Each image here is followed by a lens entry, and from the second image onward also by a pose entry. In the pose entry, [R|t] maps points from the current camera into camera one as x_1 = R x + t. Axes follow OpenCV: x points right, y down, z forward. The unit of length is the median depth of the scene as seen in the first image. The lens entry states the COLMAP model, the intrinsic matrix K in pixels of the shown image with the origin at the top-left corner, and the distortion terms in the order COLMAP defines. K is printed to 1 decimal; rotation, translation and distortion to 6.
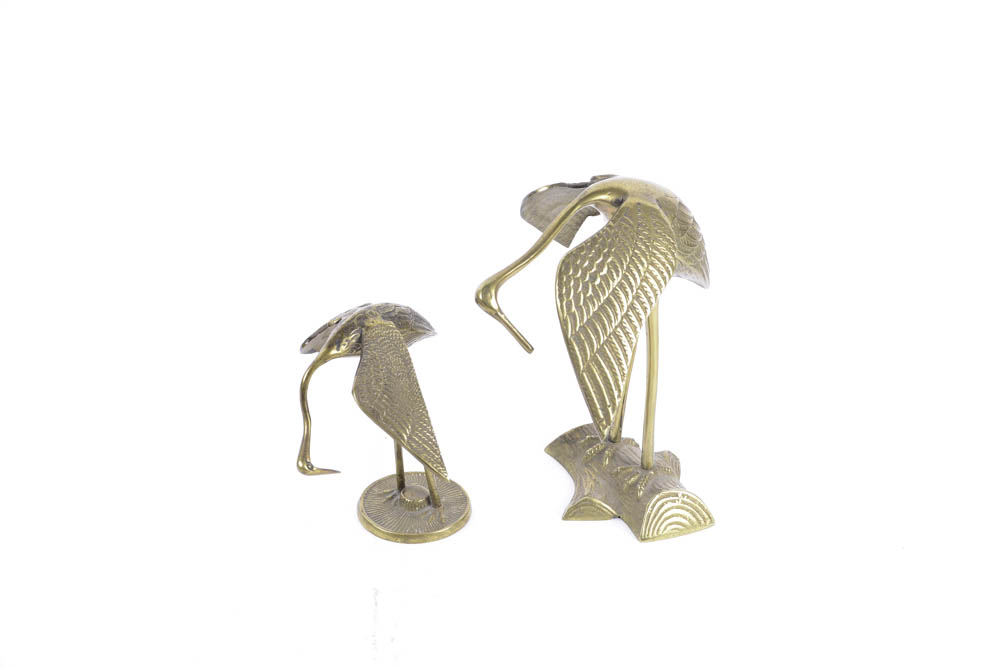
lens RADIAL K [[1422.3, 0, 496.5], [0, 1422.3, 336.7], [0, 0, 1]] dist [0.011094, 0.000000]
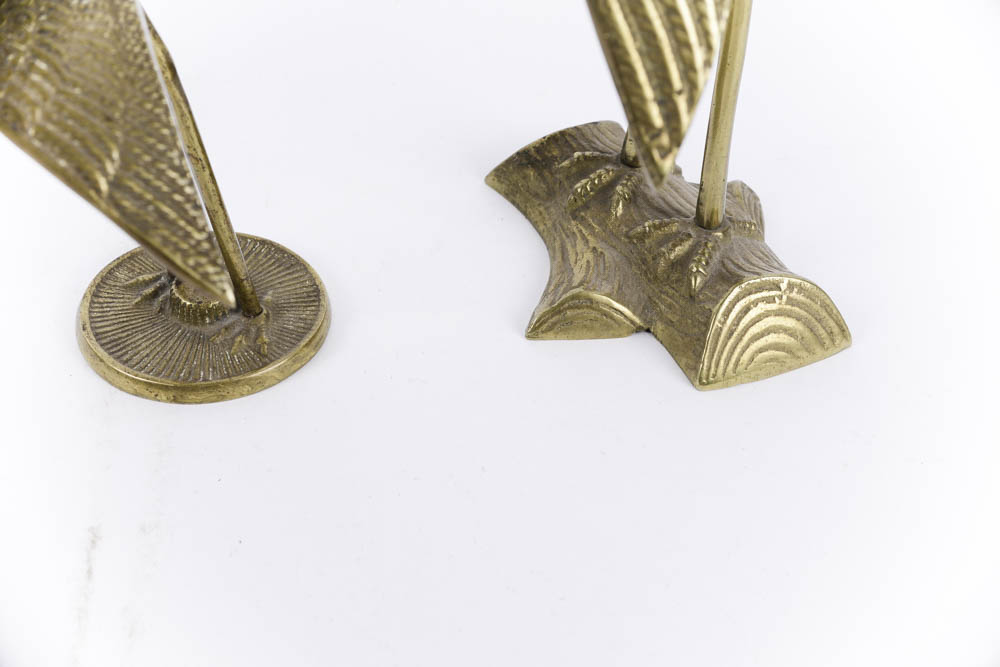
lens RADIAL K [[1422.3, 0, 499.4], [0, 1422.3, 332.7], [0, 0, 1]] dist [0.011094, 0.000000]
pose [[0.998519, -0.012281, 0.052992, 0.014213], [0.000349, 0.975603, 0.219540, 0.027782], [-0.054395, -0.219197, 0.974163, 0.608820]]
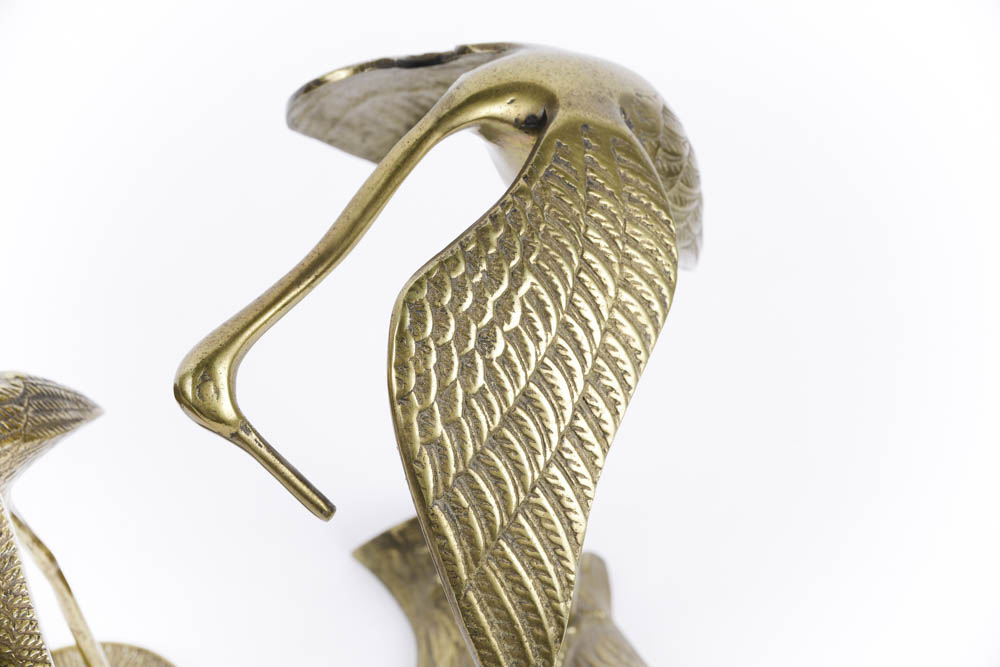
lens RADIAL K [[1422.3, 0, 501.3], [0, 1422.3, 338.8], [0, 0, 1]] dist [0.011094, 0.000000]
pose [[0.986512, -0.041375, 0.158373, 0.010812], [0.013600, 0.984900, 0.172591, -0.102732], [-0.163123, -0.168110, 0.972178, 0.598515]]
